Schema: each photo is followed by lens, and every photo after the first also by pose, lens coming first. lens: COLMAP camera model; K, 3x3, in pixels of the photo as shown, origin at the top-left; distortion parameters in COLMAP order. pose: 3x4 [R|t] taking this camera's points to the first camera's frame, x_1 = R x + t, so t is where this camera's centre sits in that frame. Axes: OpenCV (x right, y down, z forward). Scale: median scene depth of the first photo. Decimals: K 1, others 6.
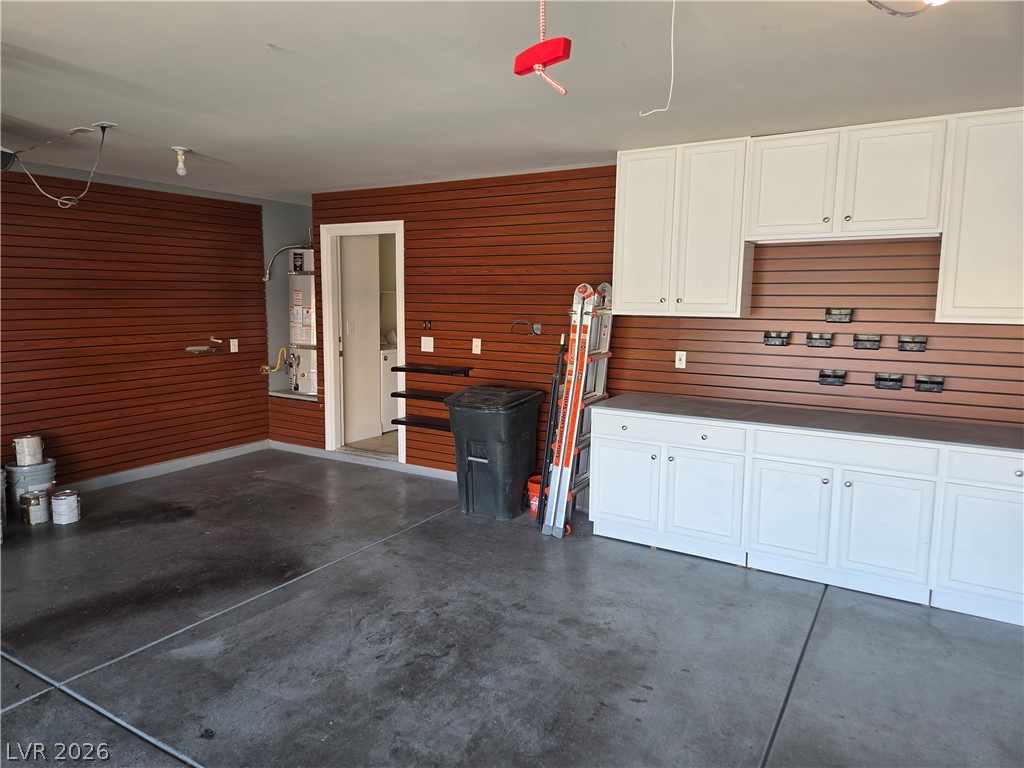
lens RADIAL K [[673.4, 0, 510.2], [0, 673.4, 378.4], [0, 0, 1]] dist [0.068845, -0.052374]
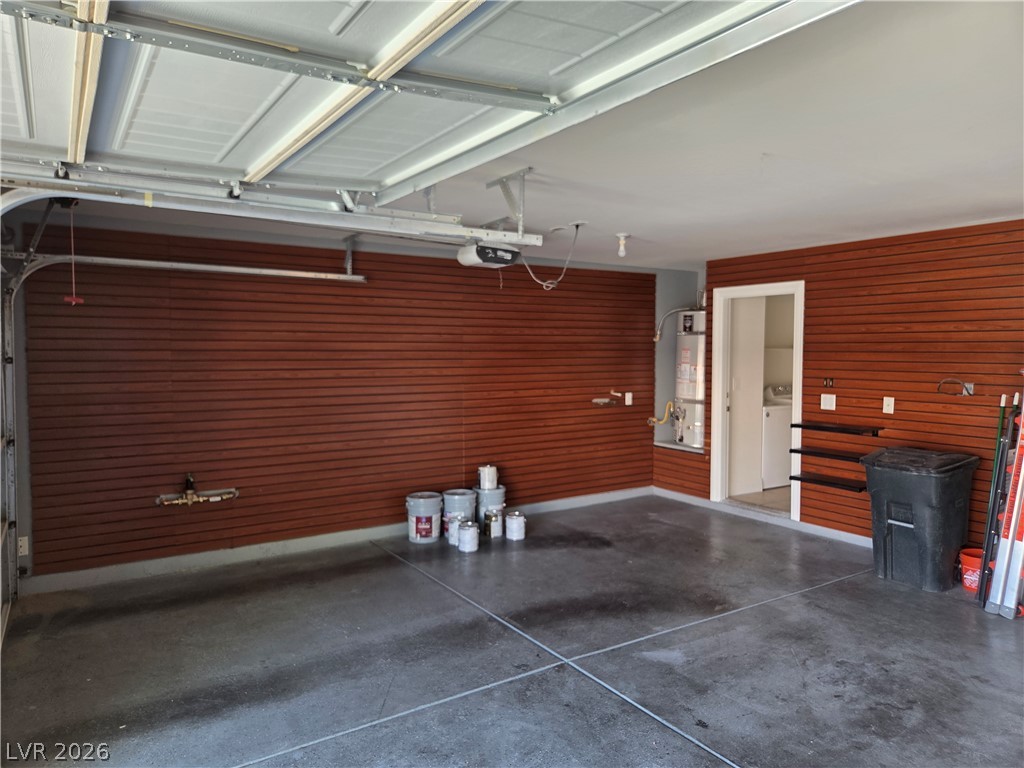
lens RADIAL K [[694.9, 0, 511.7], [0, 694.9, 374.7], [0, 0, 1]] dist [0.063107, -0.053754]
pose [[0.904107, 0.010288, -0.427183, -0.133514], [-0.047855, 0.995859, -0.077300, 0.015269], [0.424618, 0.090330, 0.900855, -0.175826]]
